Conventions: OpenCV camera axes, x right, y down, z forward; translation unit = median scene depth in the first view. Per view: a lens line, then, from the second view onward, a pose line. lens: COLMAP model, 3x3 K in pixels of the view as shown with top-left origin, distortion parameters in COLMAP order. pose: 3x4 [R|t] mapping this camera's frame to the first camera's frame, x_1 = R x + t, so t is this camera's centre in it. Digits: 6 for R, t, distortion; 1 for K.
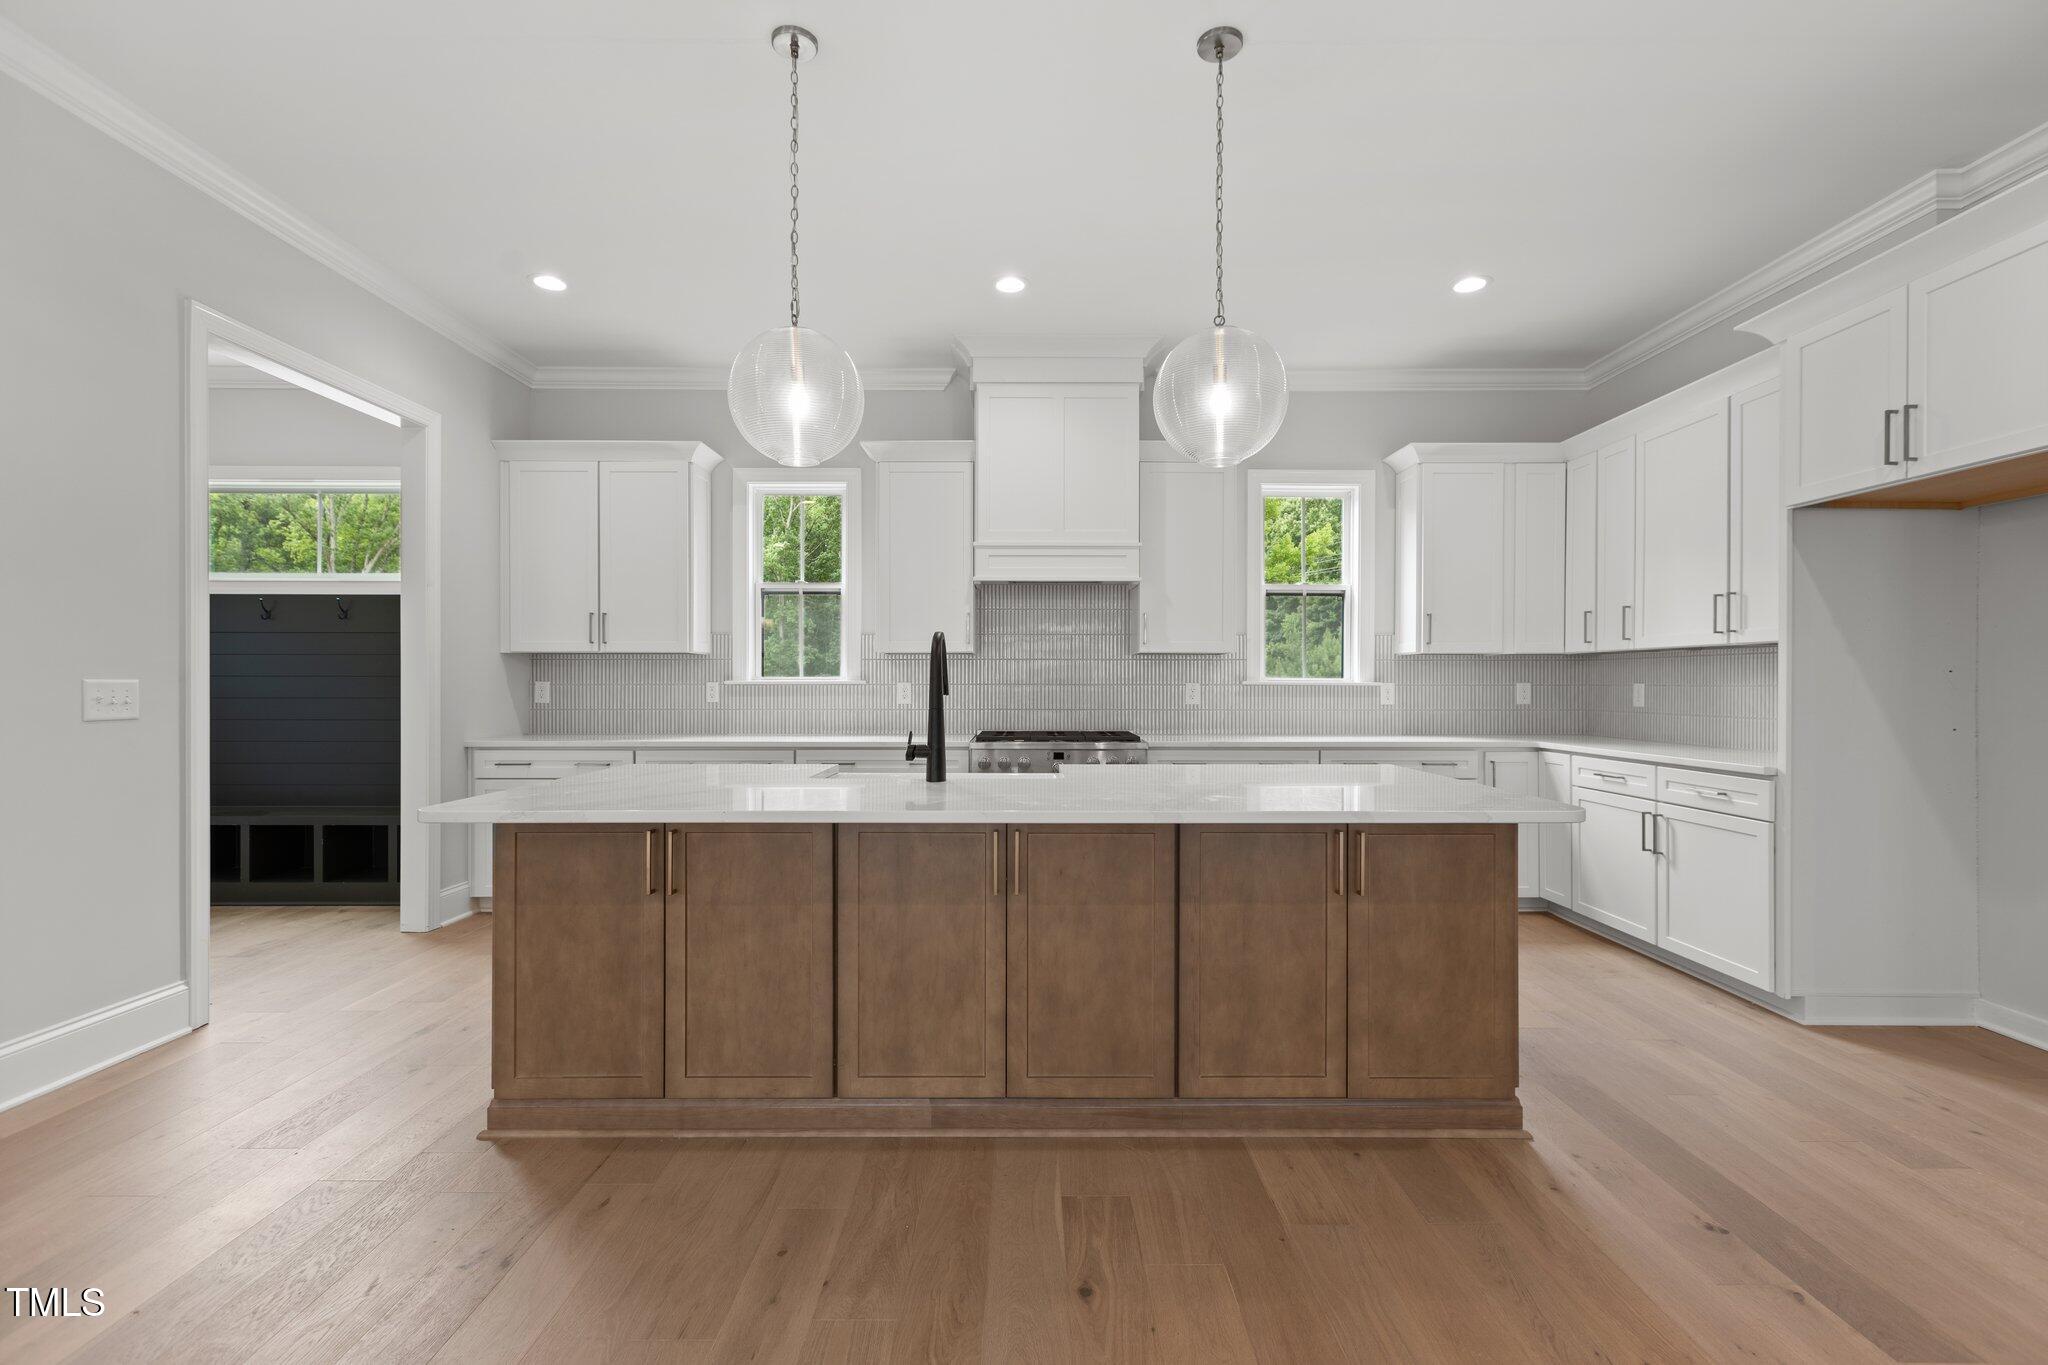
lens RADIAL K [[926.8, 0, 1029.3], [0, 926.8, 684.2], [0, 0, 1]] dist [0.003012, 0.000586]
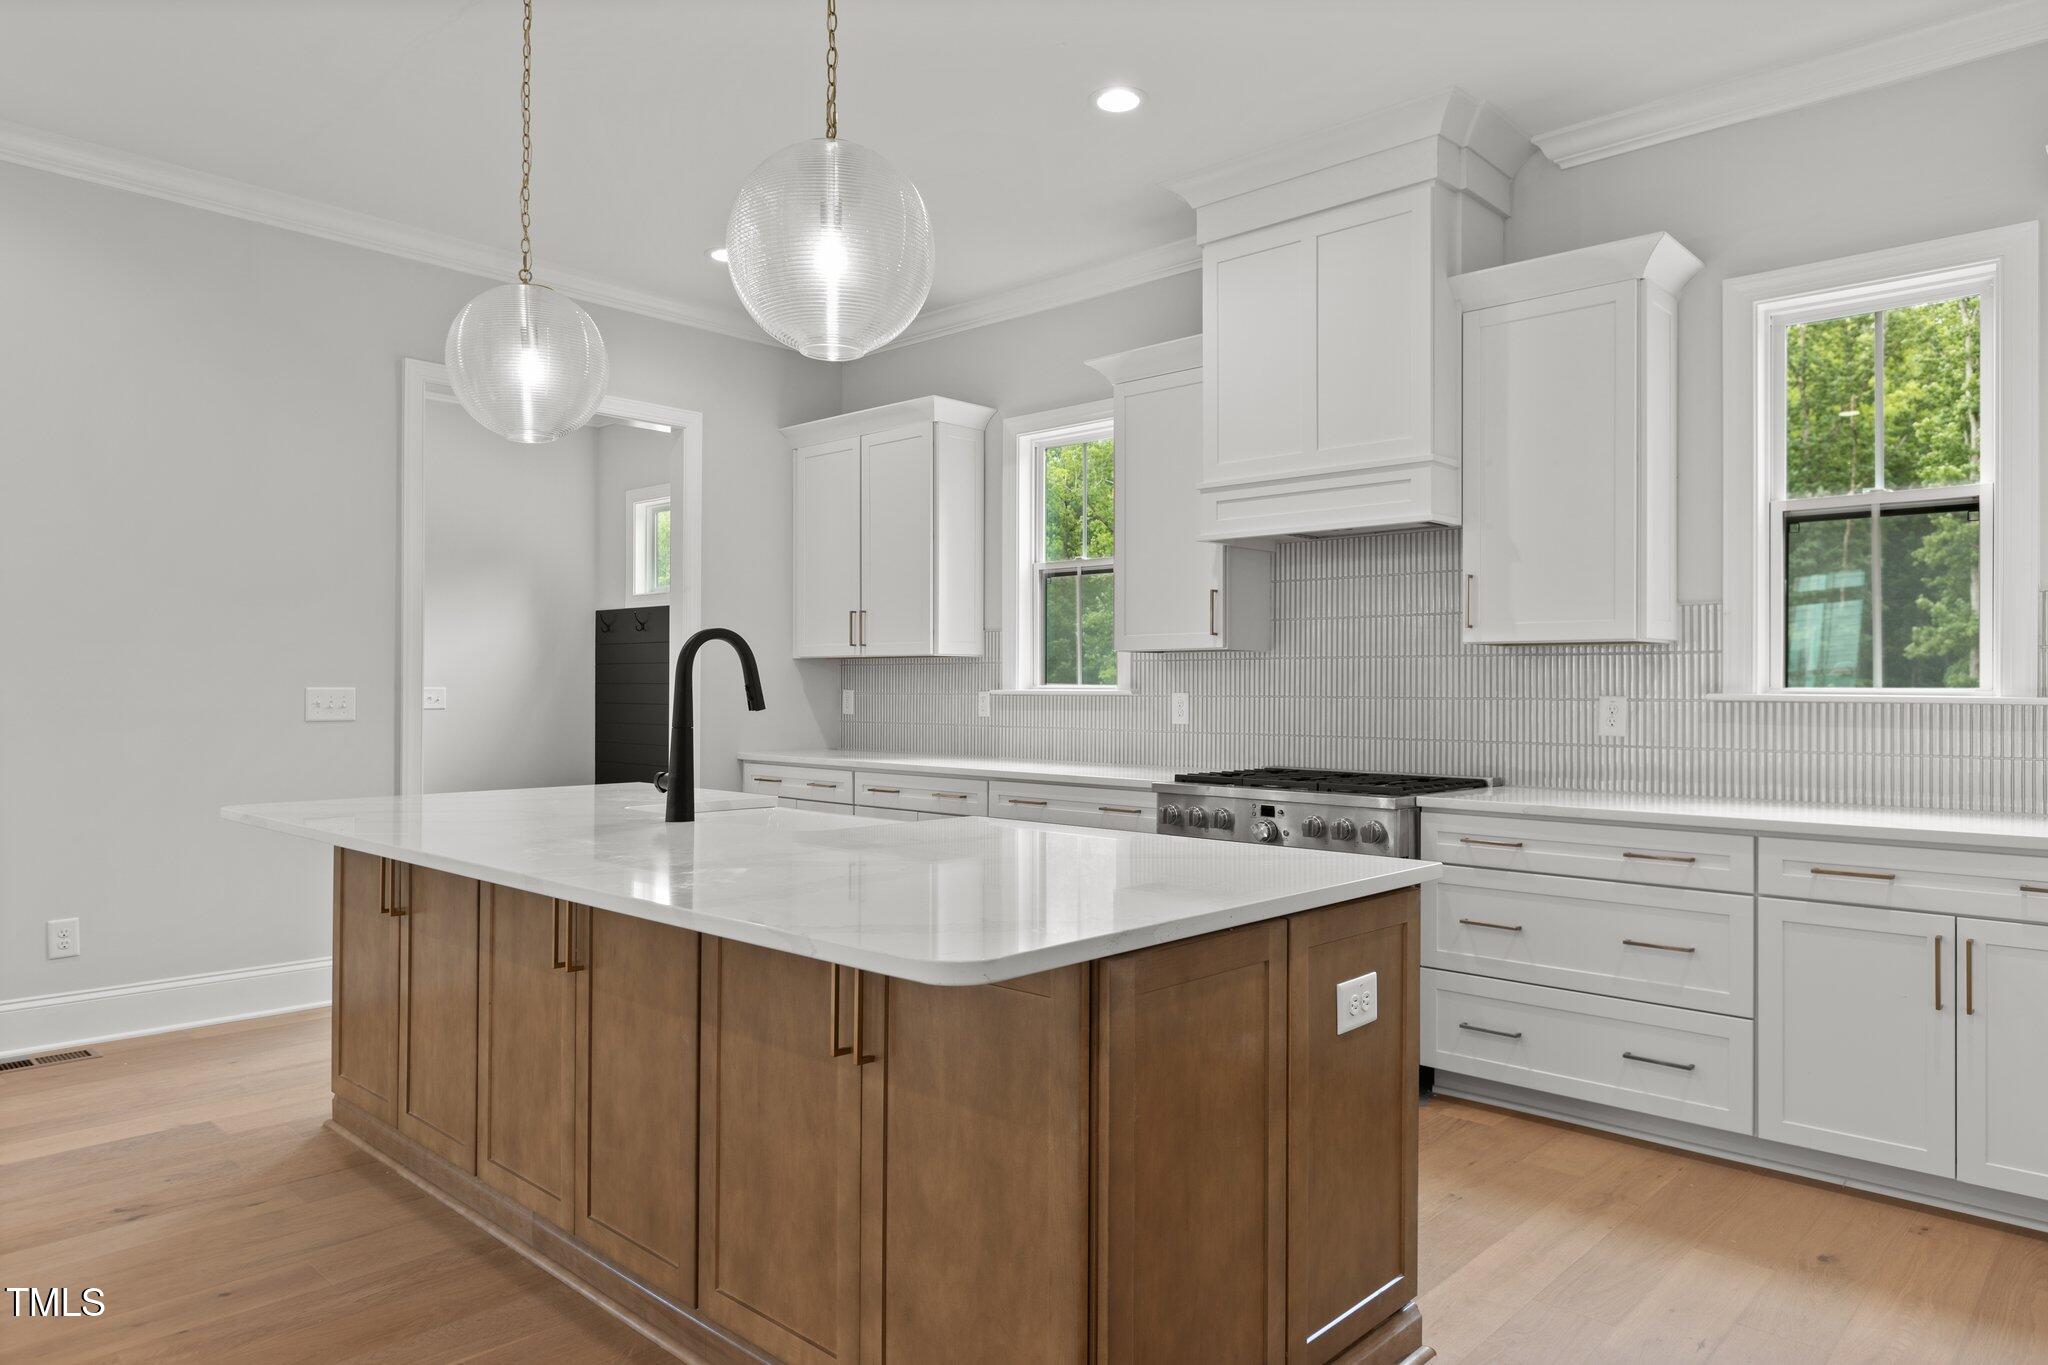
lens RADIAL K [[1290.5, 0, 1024.0], [0, 1290.5, 682.5], [0, 0, 1]] dist [-0.000853, -0.002627]
pose [[0.724976, -0.001178, -0.688773, 0.615501], [-0.005092, 0.999962, -0.007070, -0.003412], [0.688755, 0.008633, 0.724943, 0.301262]]
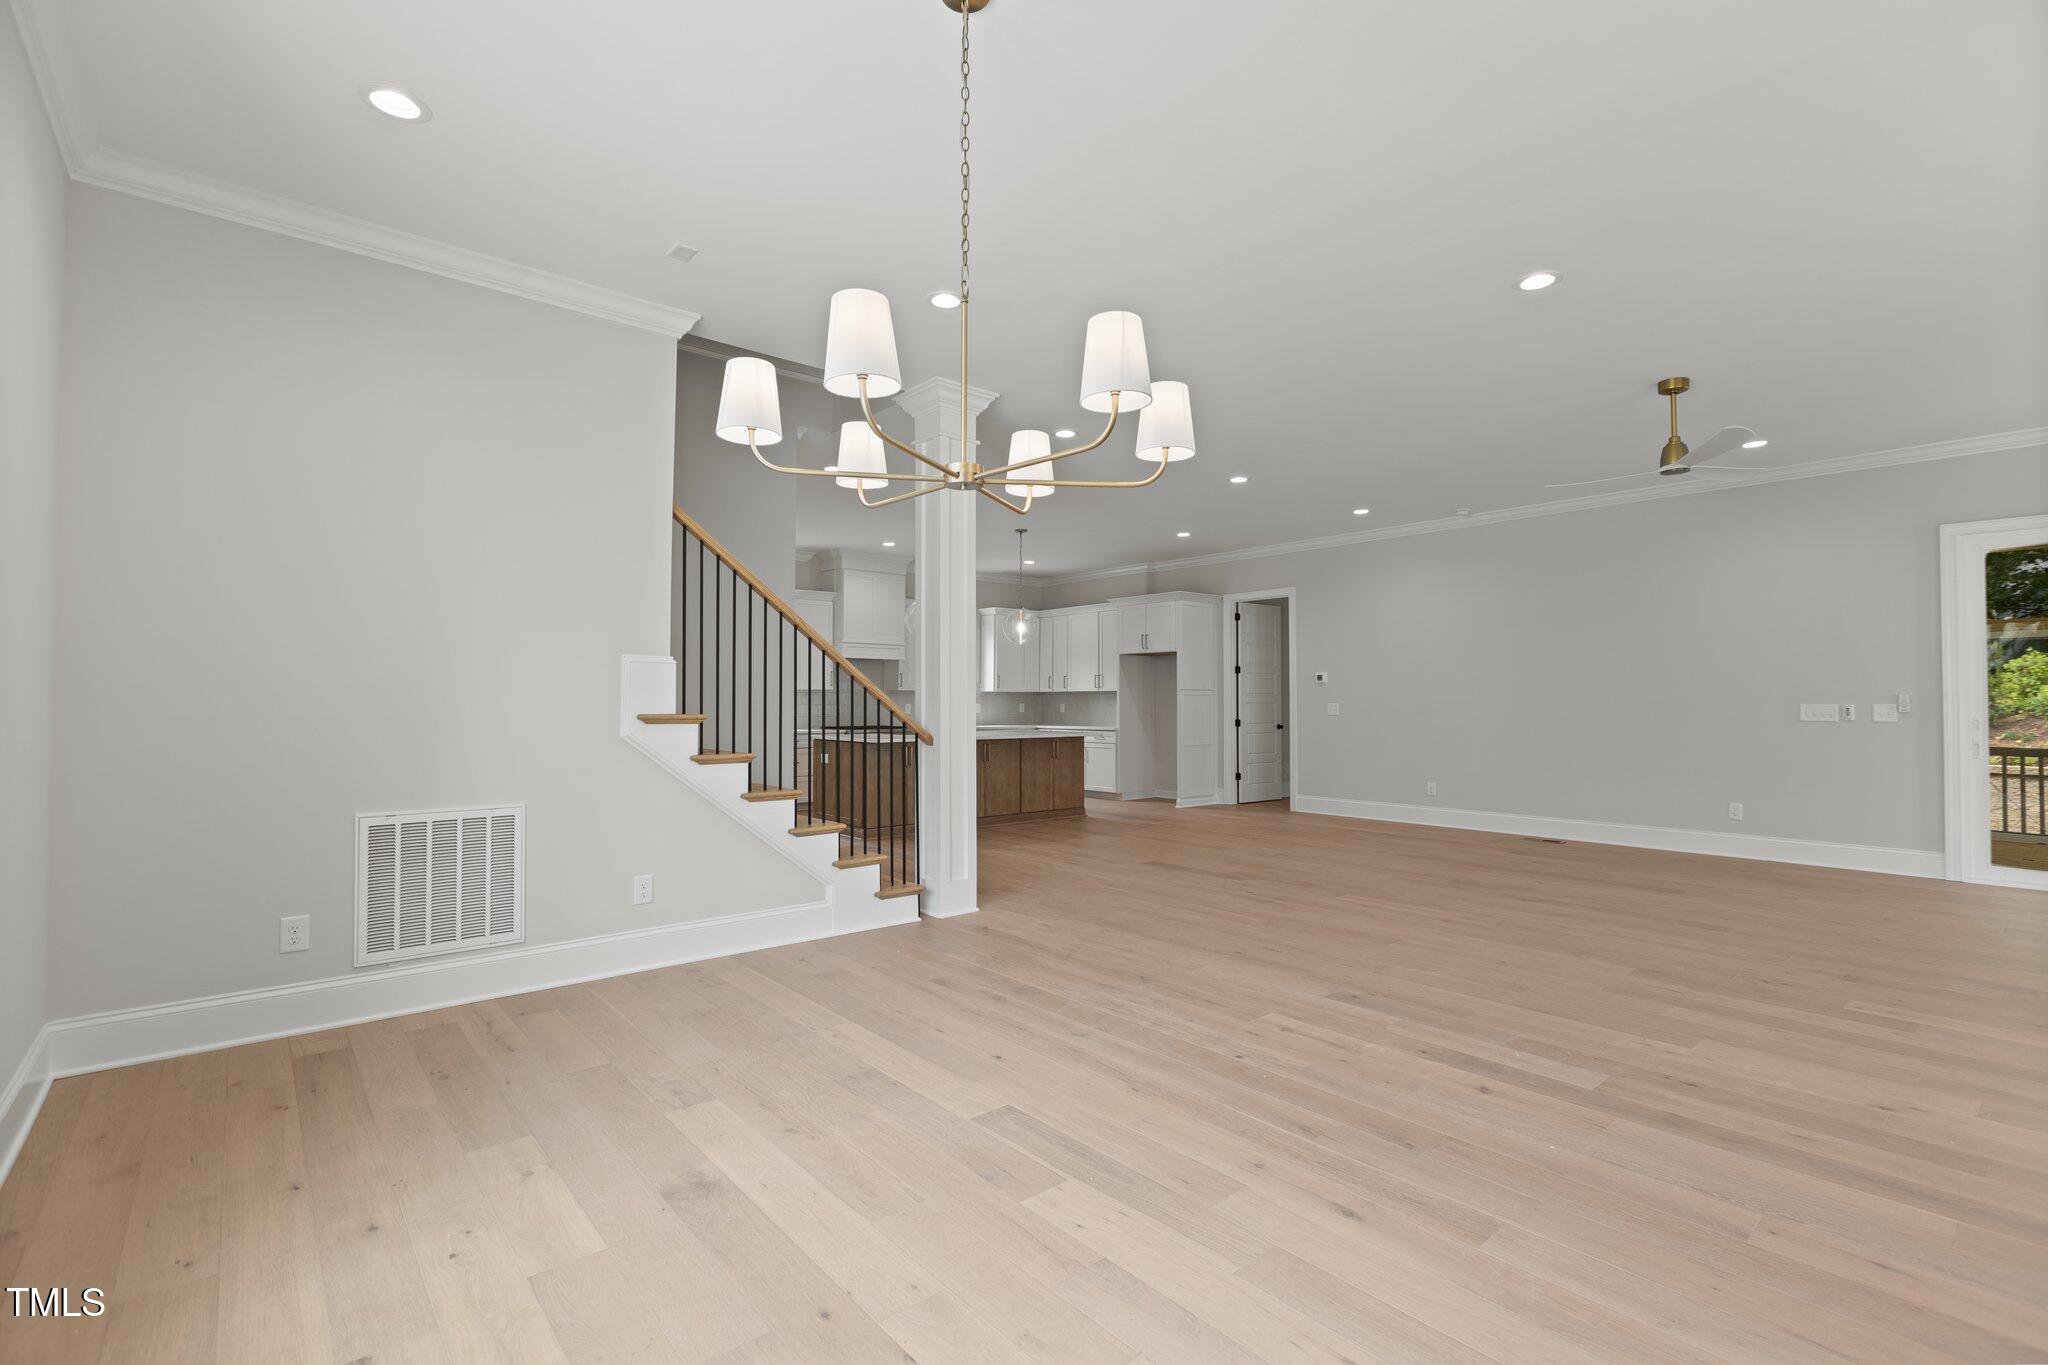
lens RADIAL K [[915.4, 0, 1024.0], [0, 915.4, 682.5], [0, 0, 1]] dist [0.000826, -0.000015]
pose [[0.765662, 0.012744, 0.643117, -1.422403], [0.001612, 0.999763, -0.021732, -0.005795], [-0.643241, 0.017676, 0.765459, -1.197631]]
